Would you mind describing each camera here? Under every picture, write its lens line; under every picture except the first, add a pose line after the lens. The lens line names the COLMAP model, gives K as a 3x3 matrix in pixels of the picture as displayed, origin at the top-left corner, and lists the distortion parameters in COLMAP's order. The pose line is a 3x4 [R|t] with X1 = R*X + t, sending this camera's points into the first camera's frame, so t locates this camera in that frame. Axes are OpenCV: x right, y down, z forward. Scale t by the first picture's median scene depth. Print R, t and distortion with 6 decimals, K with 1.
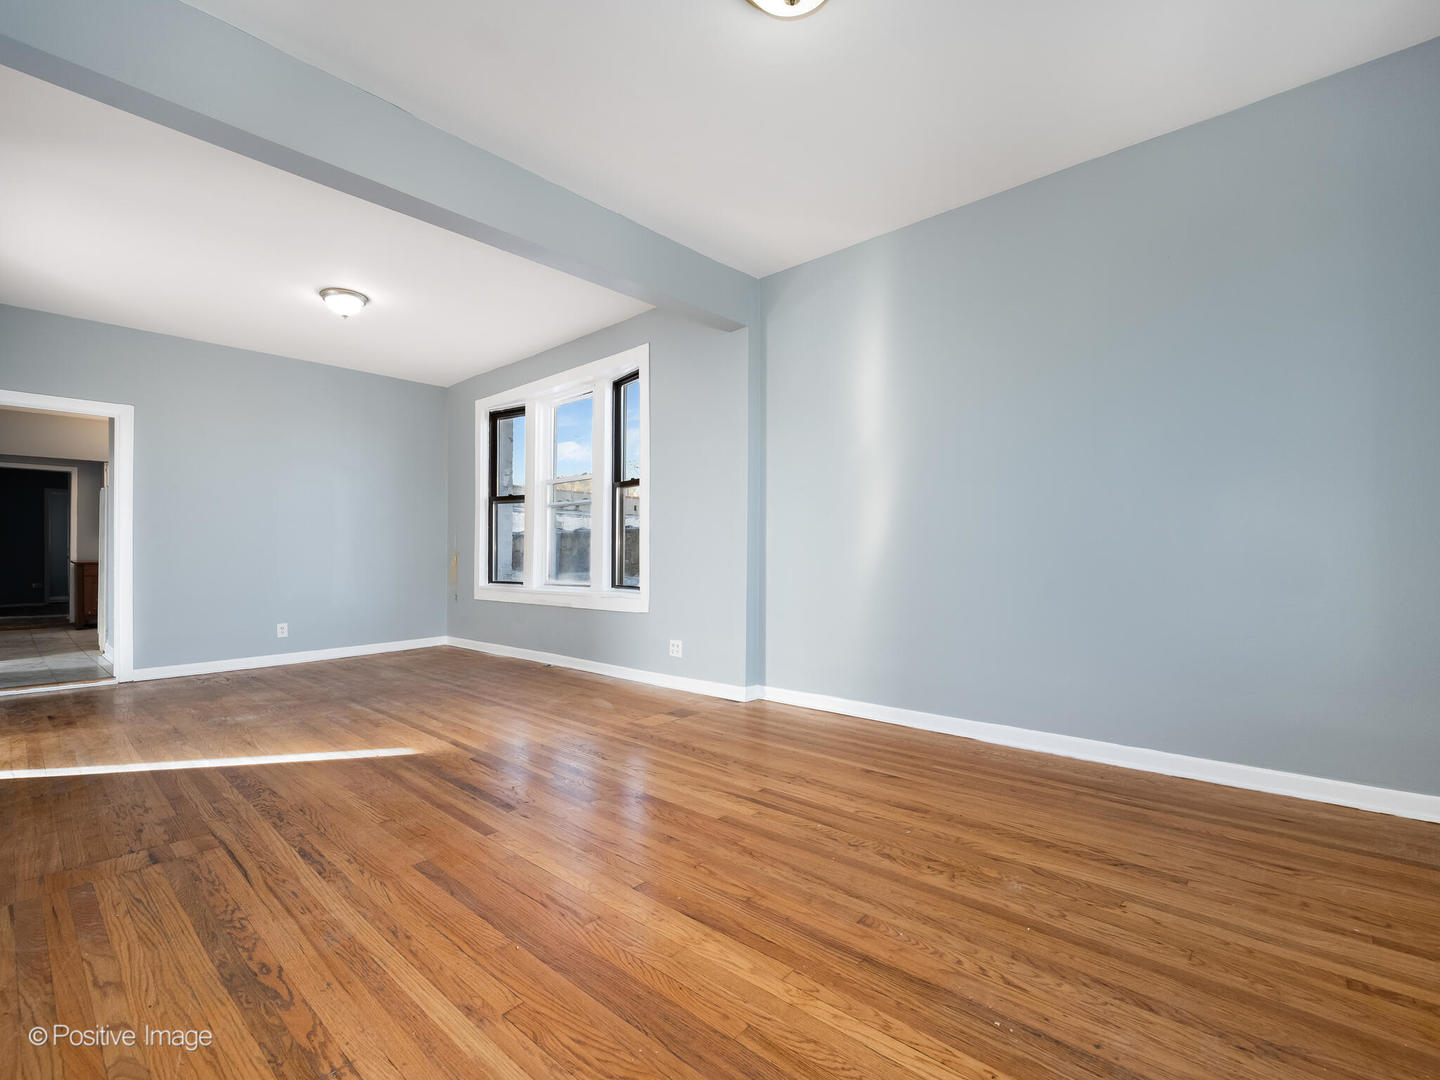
lens RADIAL K [[658.6, 0, 720.6], [0, 658.6, 555.2], [0, 0, 1]] dist [-0.001971, -0.000745]
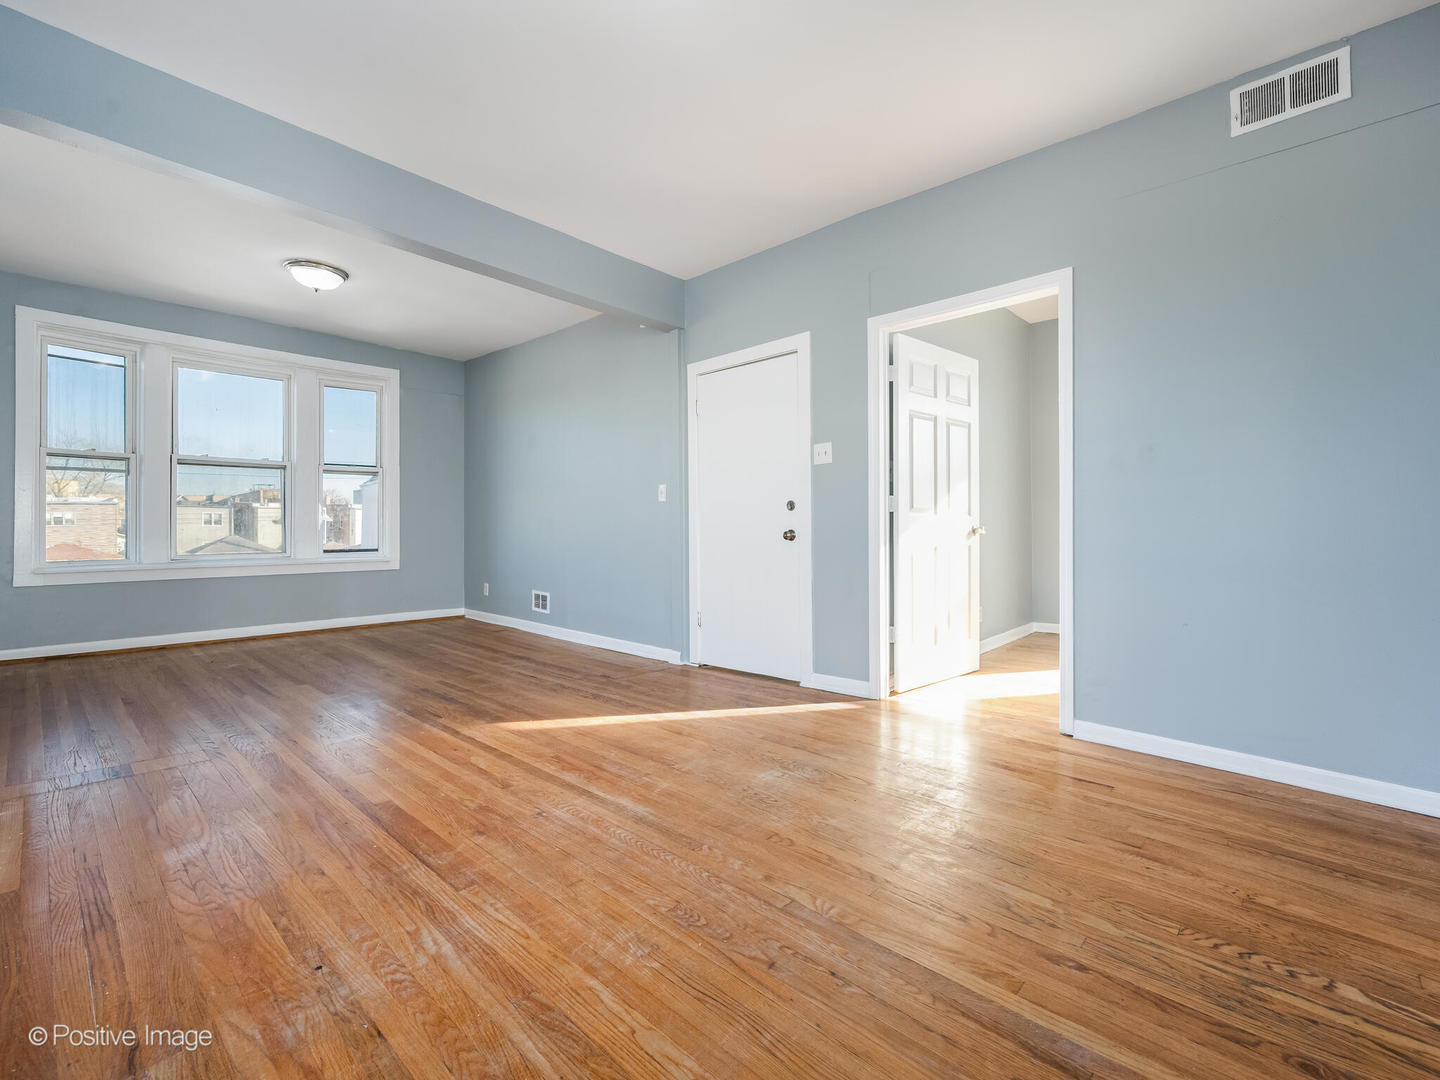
lens RADIAL K [[639.2, 0, 717.7], [0, 639.2, 534.9], [0, 0, 1]] dist [0.002630, -0.000210]
pose [[-0.999901, 0.002891, 0.013770, -0.980866], [0.002985, 0.999972, 0.006808, 0.003928], [-0.013750, 0.006848, -0.999882, 2.363278]]
